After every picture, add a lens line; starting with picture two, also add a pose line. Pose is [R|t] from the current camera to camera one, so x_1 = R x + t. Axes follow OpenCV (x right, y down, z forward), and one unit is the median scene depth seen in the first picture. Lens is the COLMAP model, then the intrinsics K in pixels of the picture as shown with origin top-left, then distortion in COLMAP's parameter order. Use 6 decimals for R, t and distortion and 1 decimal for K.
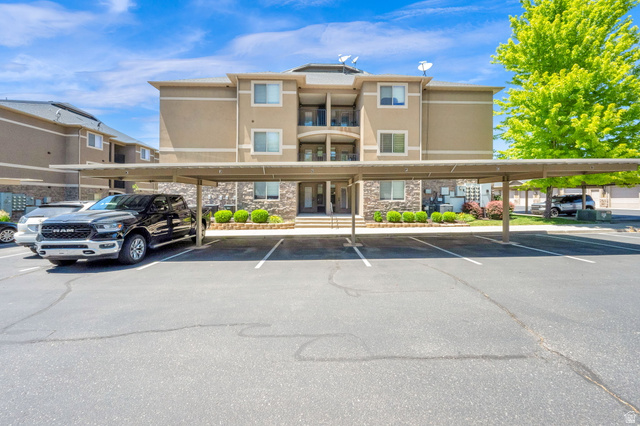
lens RADIAL K [[257.1, 0, 321.6], [0, 257.1, 209.5], [0, 0, 1]] dist [0.001392, -0.000030]
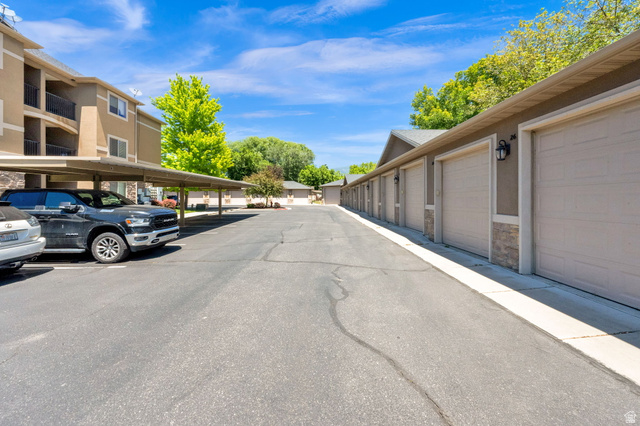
lens RADIAL K [[257.1, 0, 321.6], [0, 257.1, 209.5], [0, 0, 1]] dist [0.001392, -0.000030]
pose [[0.023958, -0.036844, 0.999034, -0.855927], [0.029473, 0.998912, 0.036133, -0.002282], [-0.999278, 0.028579, 0.025018, 0.080207]]
